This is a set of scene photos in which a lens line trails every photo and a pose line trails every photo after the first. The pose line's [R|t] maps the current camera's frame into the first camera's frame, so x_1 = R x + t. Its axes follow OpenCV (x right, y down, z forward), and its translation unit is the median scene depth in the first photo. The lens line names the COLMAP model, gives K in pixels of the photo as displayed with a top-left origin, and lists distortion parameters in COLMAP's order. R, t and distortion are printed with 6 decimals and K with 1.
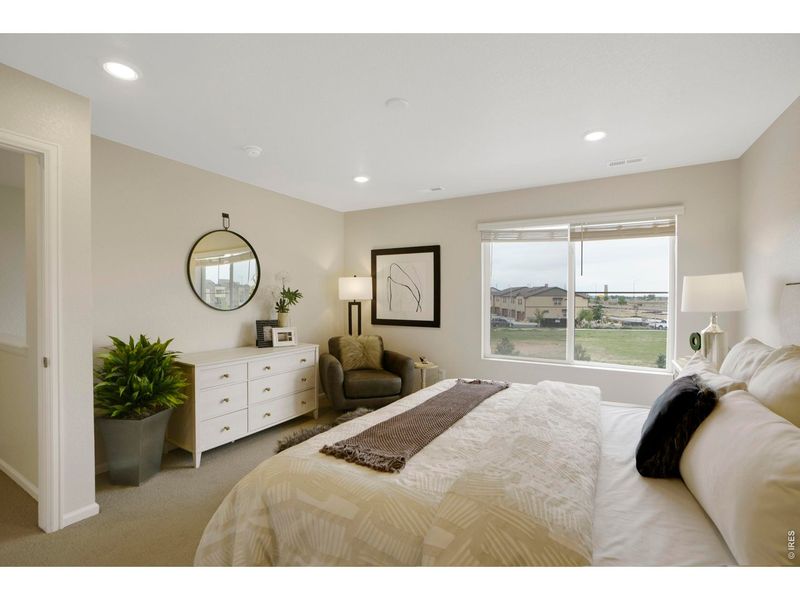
lens RADIAL K [[389.2, 0, 394.7], [0, 389.2, 298.2], [0, 0, 1]] dist [-0.019687, 0.004651]
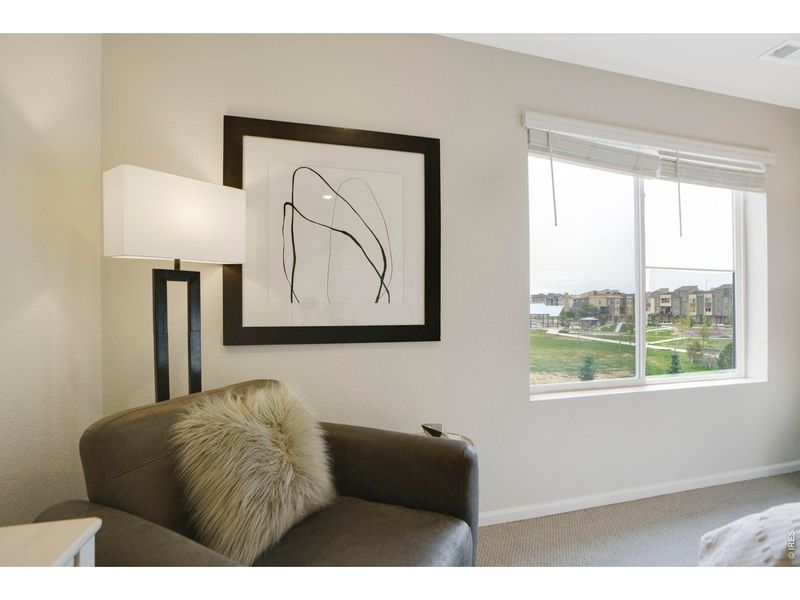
lens RADIAL K [[389.2, 0, 400.2], [0, 389.2, 295.6], [0, 0, 1]] dist [-0.019687, 0.004651]
pose [[0.704657, 0.007423, 0.709509, -0.191015], [-0.000673, 0.999952, -0.009793, 0.030806], [-0.709548, 0.006423, 0.704628, 0.694088]]
